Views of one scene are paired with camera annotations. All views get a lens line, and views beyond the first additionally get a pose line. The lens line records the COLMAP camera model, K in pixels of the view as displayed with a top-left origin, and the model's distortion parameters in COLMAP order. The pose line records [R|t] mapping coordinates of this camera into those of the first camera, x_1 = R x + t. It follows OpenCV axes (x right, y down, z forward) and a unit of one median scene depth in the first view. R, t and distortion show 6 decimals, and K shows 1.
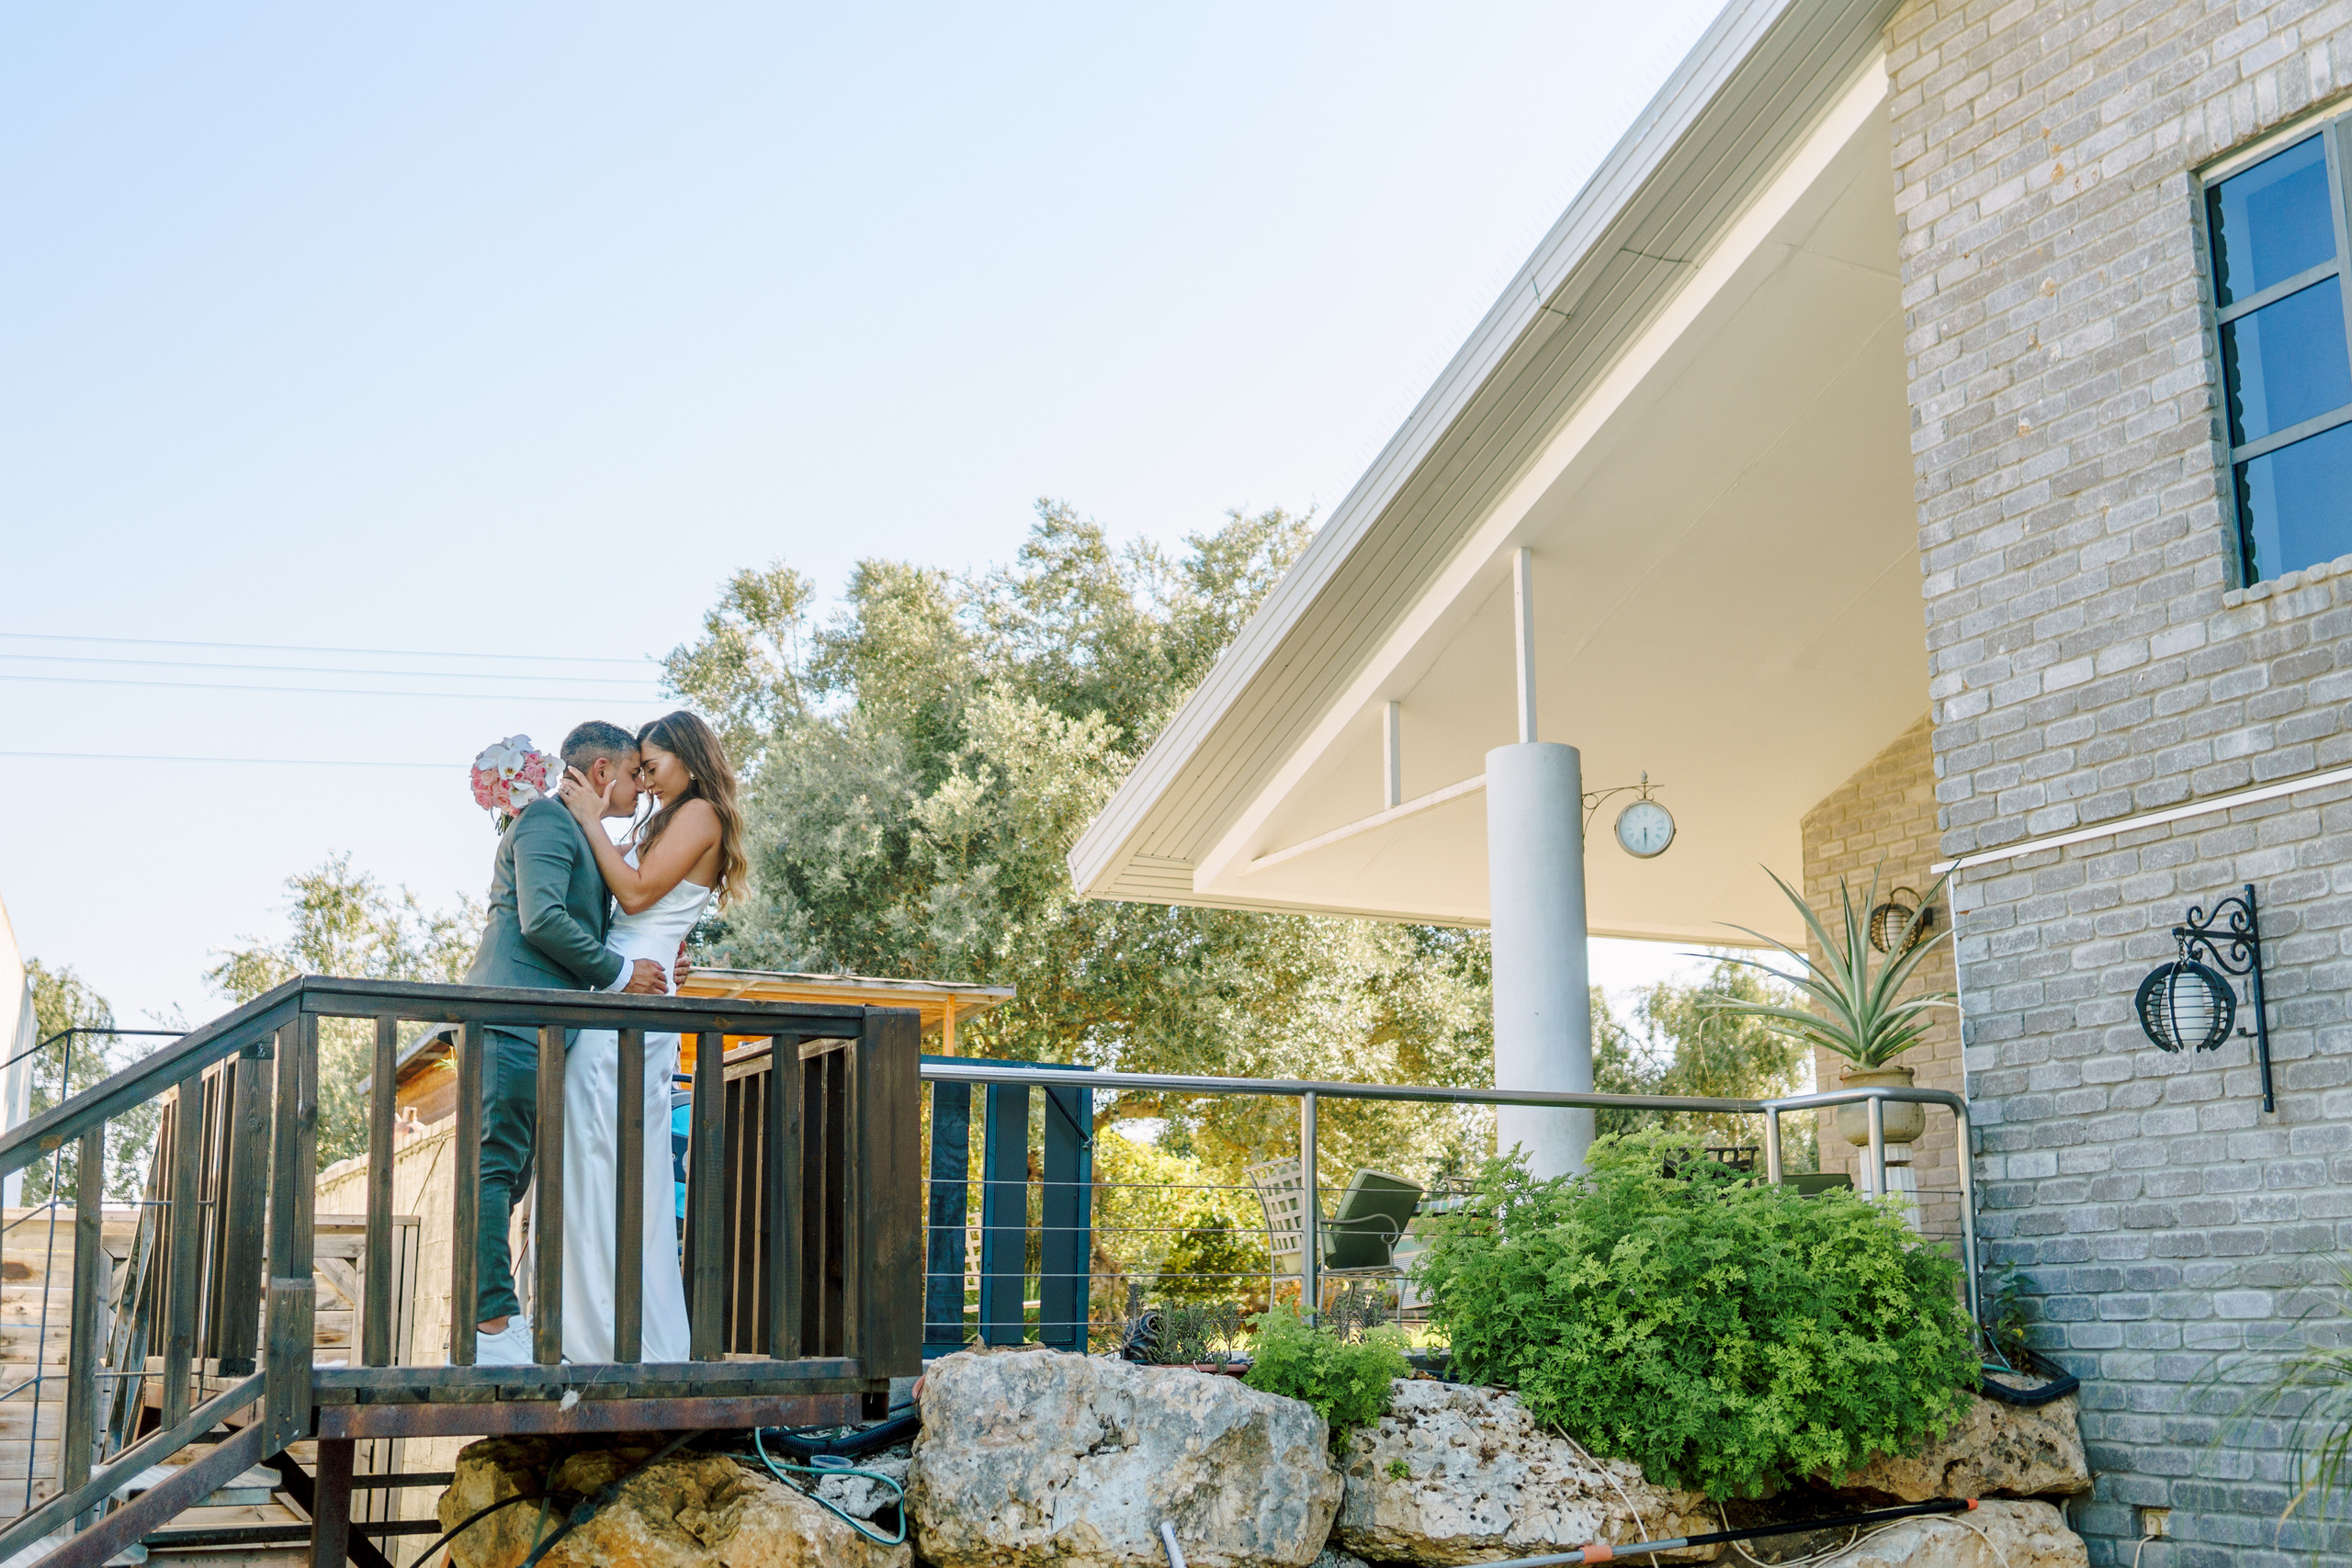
lens RADIAL K [[2536.9, 0, 1176.0], [0, 2536.9, 784.0], [0, 0, 1]] dist [0.003132, -0.017647]
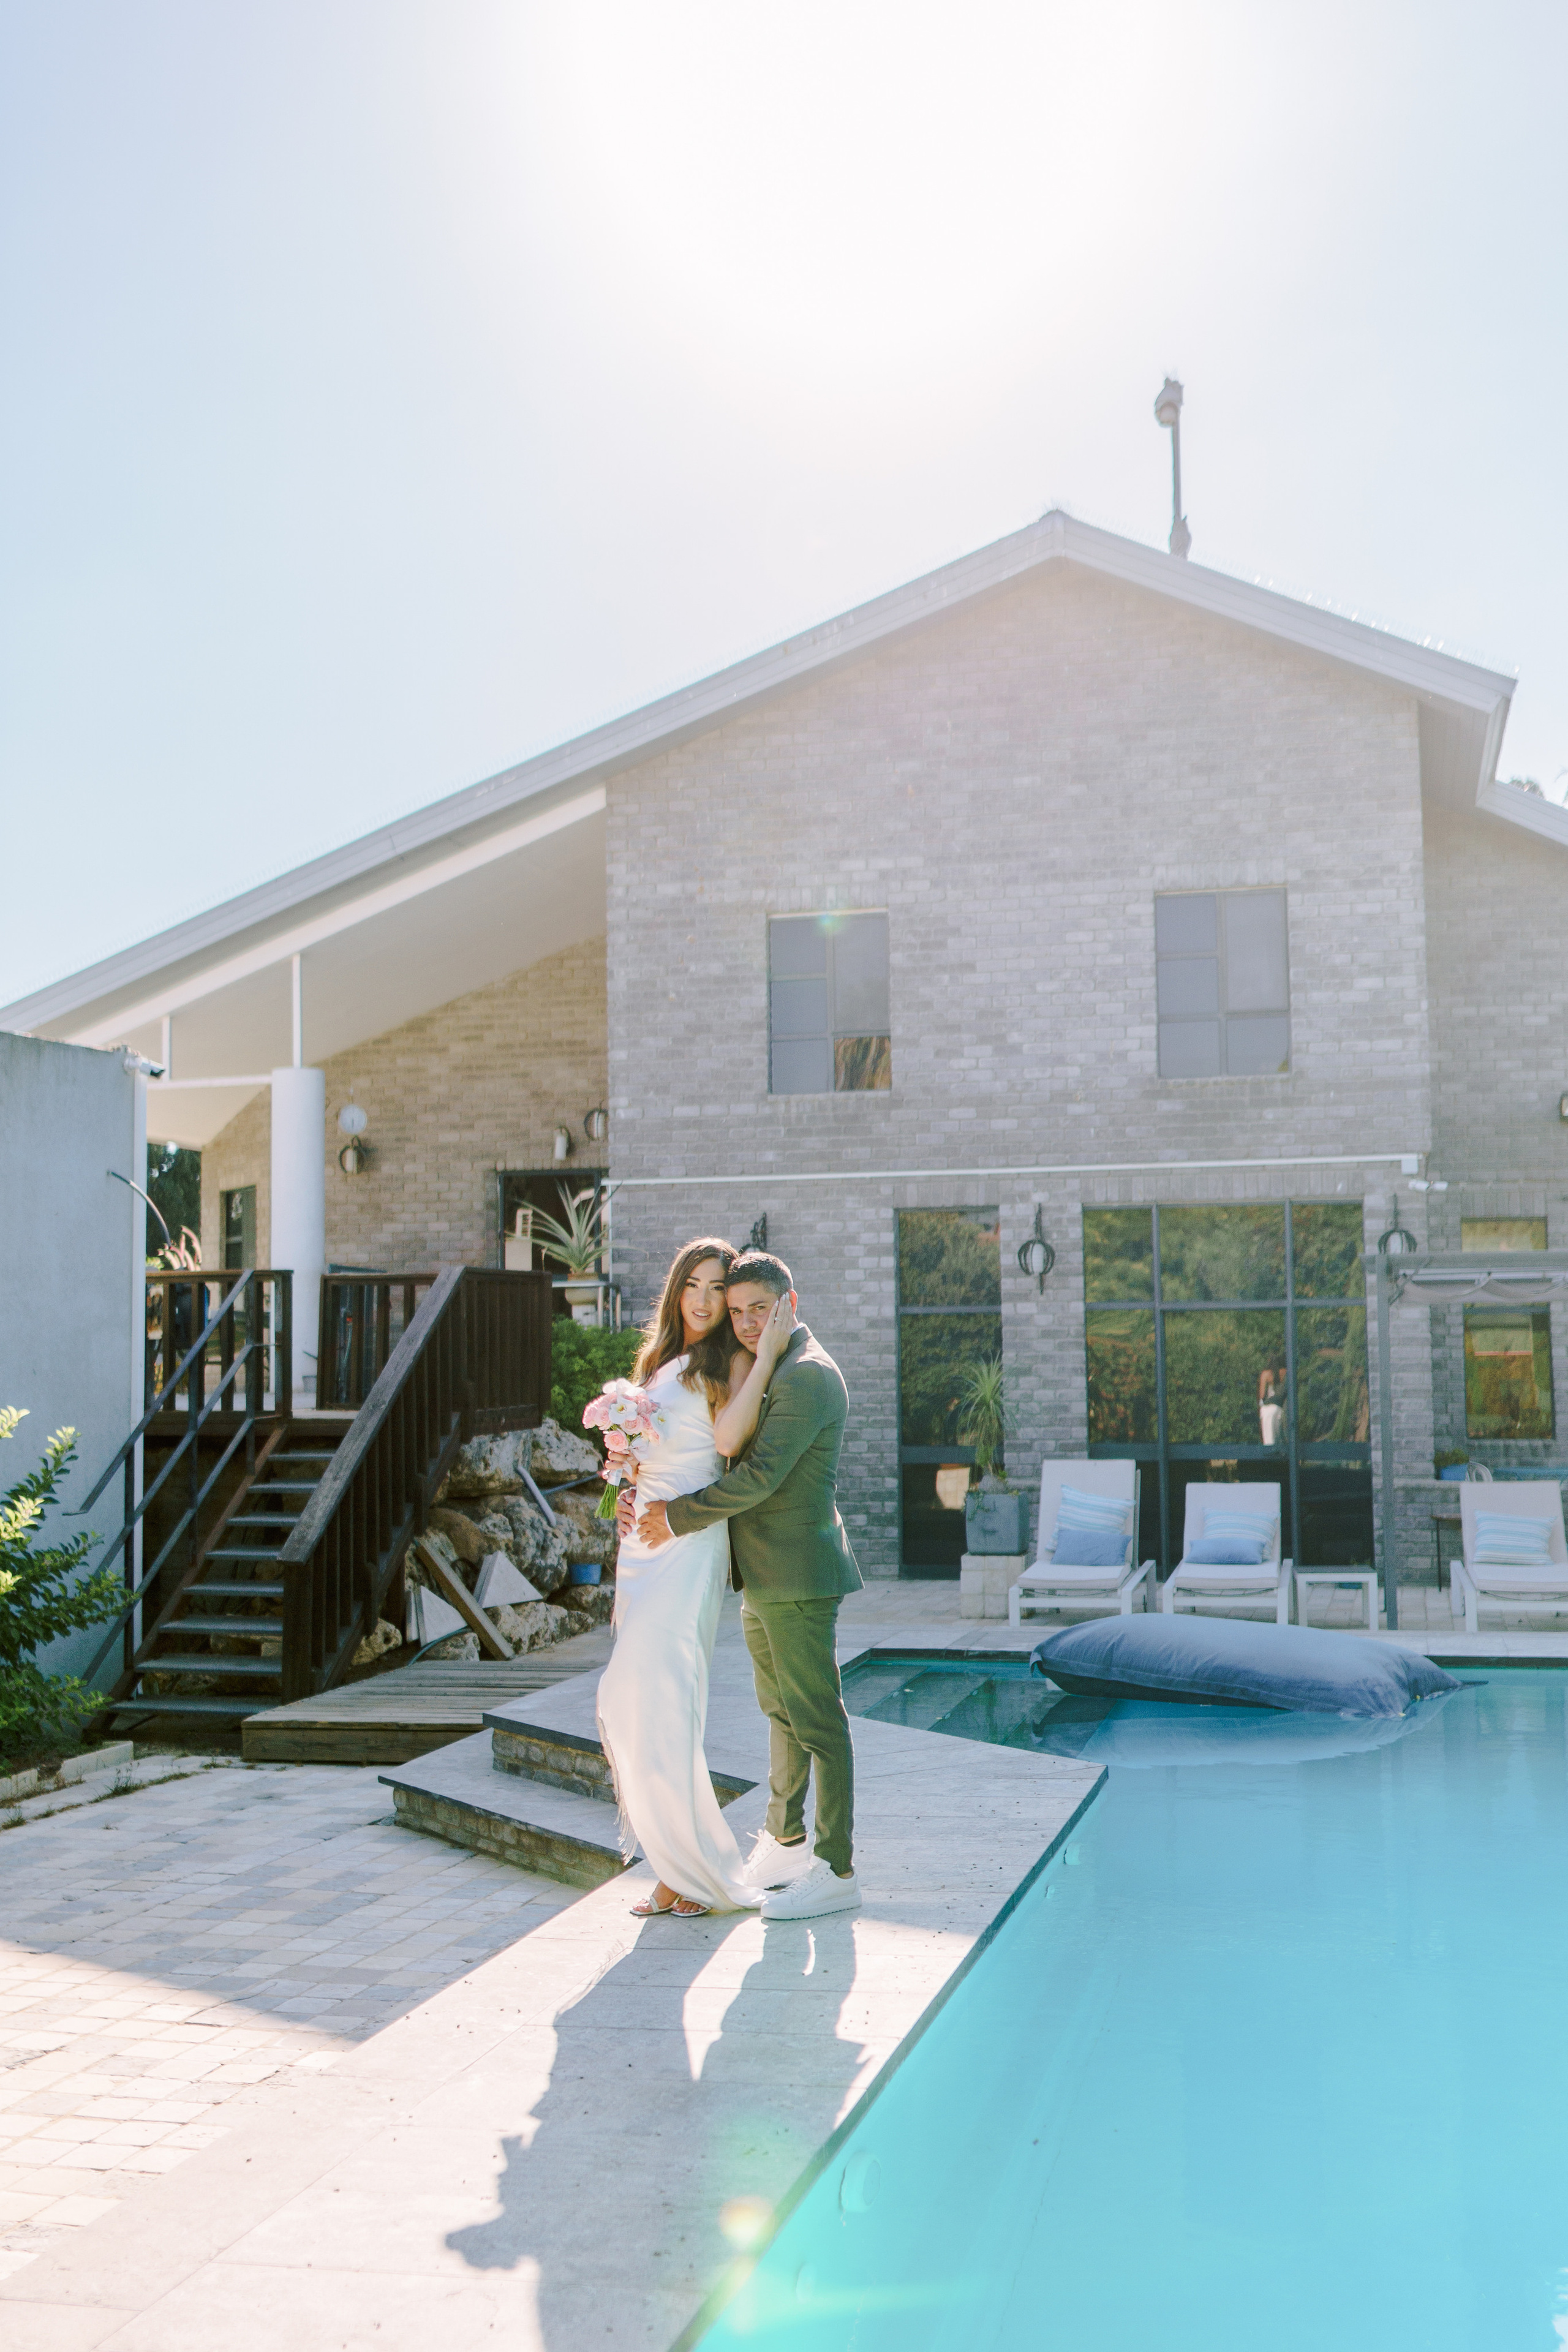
lens RADIAL K [[2537.2, 0, 784.0], [0, 2537.2, 1176.0], [0, 0, 1]] dist [0.003132, -0.017647]
pose [[0.652040, 0.048935, 0.756603, -1.397089], [-0.154870, 0.985471, 0.069730, -0.165255], [-0.742198, -0.162642, 0.650145, -0.621431]]
